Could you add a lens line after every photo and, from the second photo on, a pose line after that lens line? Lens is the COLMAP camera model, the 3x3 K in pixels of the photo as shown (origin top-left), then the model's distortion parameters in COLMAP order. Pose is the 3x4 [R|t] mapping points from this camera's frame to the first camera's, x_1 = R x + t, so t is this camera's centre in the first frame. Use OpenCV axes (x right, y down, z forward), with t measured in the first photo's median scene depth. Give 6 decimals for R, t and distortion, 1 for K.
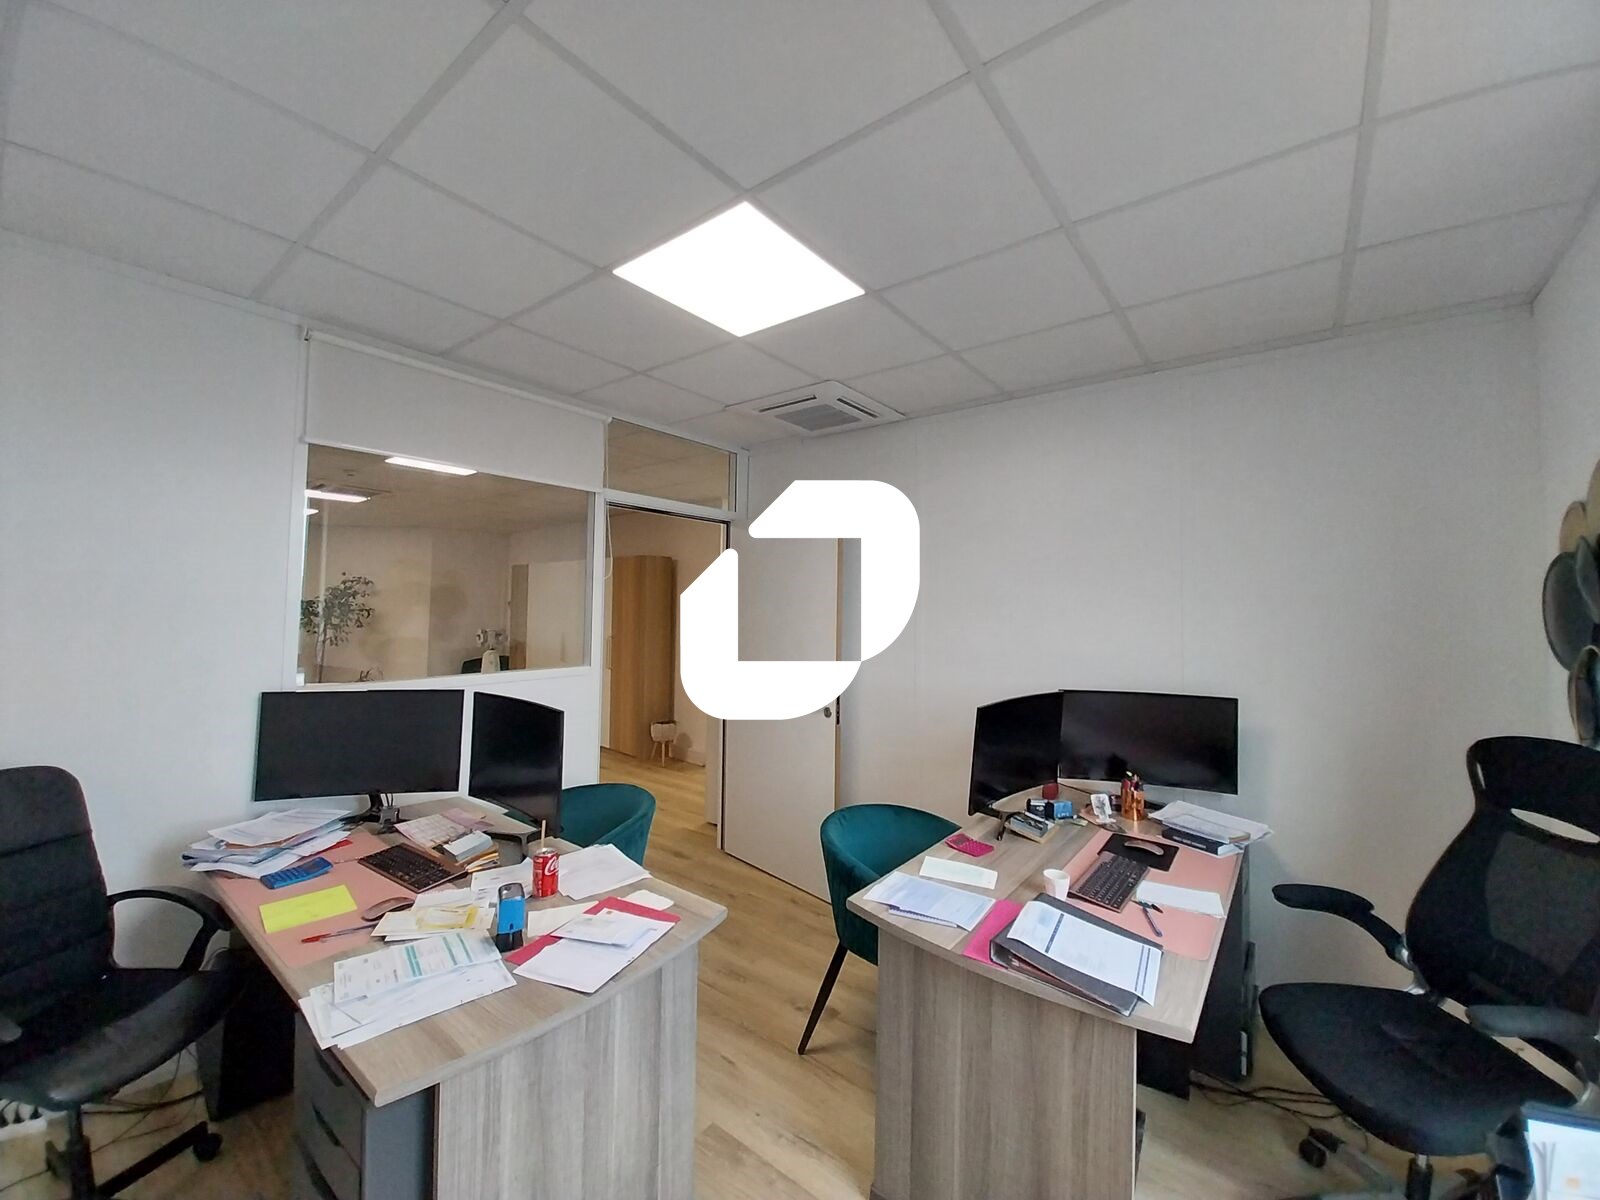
lens RADIAL K [[628.4, 0, 806.3], [0, 628.4, 581.2], [0, 0, 1]] dist [0.031733, -0.020585]
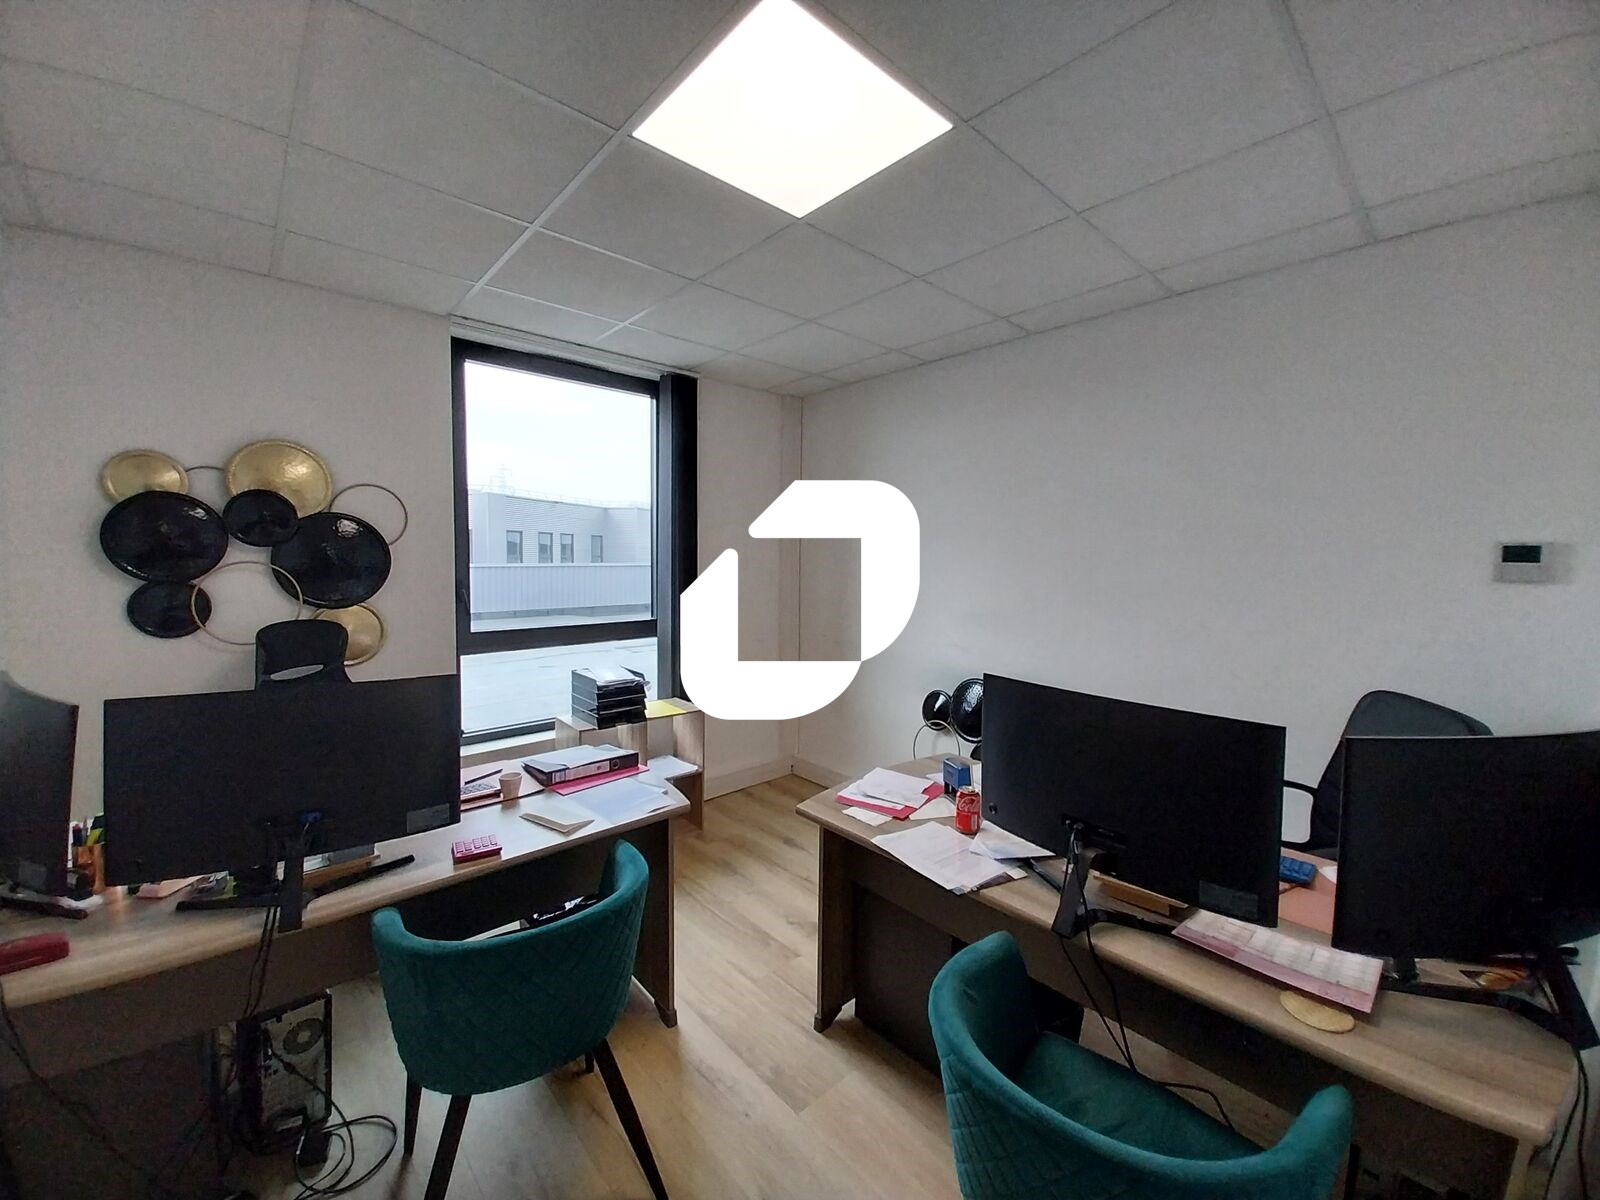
lens RADIAL K [[628.4, 0, 806.3], [0, 628.4, 581.2], [0, 0, 1]] dist [0.031733, -0.020585]
pose [[-0.984584, -0.032034, 0.171952, -0.306356], [-0.029464, 0.999413, 0.017474, 0.081936], [-0.172411, 0.012138, -0.984950, 1.980373]]
